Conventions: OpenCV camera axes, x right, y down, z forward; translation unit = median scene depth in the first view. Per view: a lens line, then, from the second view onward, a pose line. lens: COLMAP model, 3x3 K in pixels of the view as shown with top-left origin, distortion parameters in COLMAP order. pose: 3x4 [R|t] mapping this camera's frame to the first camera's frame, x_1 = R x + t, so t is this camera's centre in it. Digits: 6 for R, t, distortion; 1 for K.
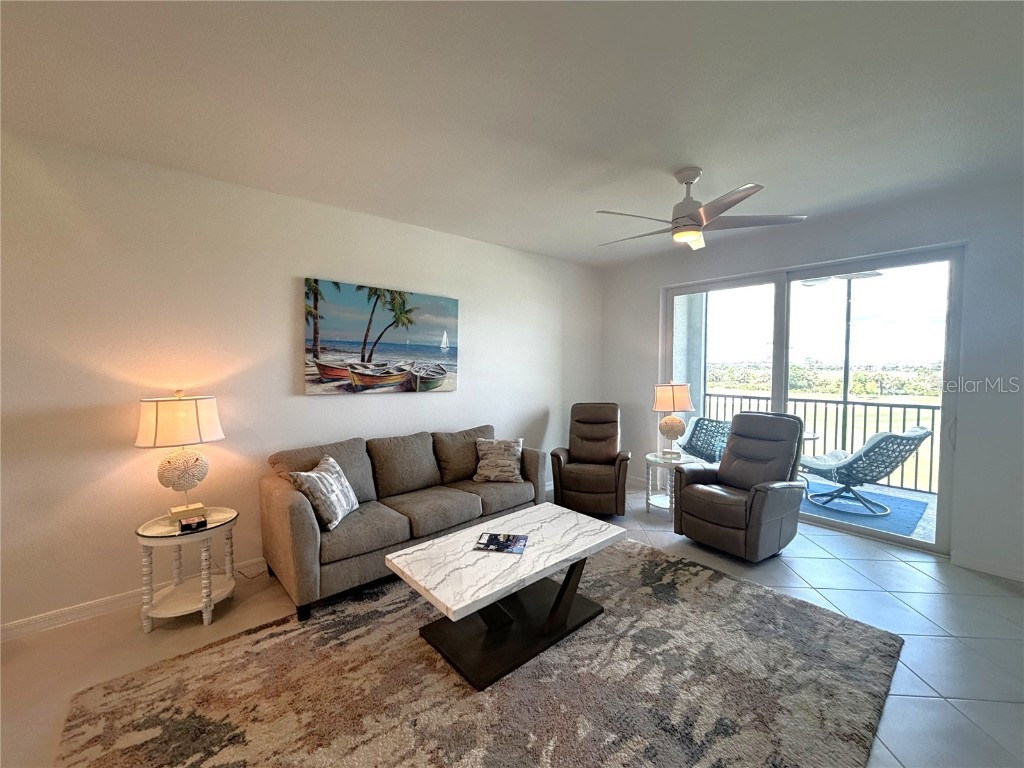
lens RADIAL K [[415.2, 0, 512.0], [0, 415.2, 384.0], [0, 0, 1]] dist [0.000567, 0.000429]
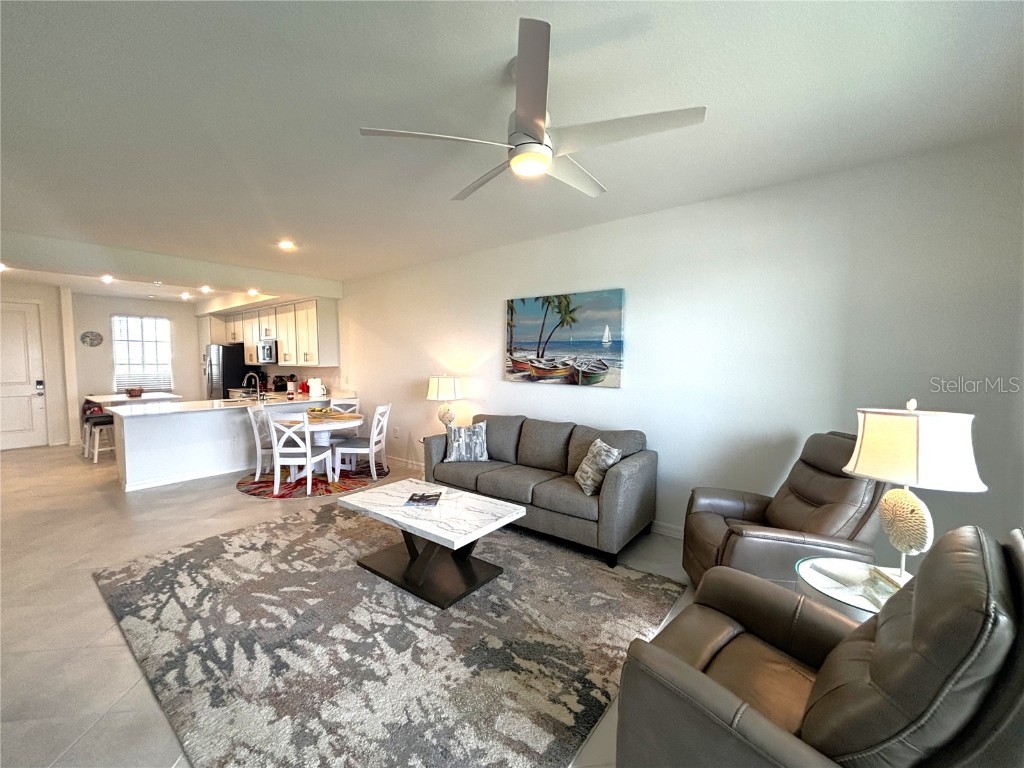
lens RADIAL K [[414.1, 0, 508.6], [0, 414.1, 380.2], [0, 0, 1]] dist [0.000060, -0.000012]
pose [[0.187992, 0.046393, -0.981074, 0.867995], [-0.042475, 0.998333, 0.039070, -0.031051], [0.981252, 0.034326, 0.189650, 0.688625]]
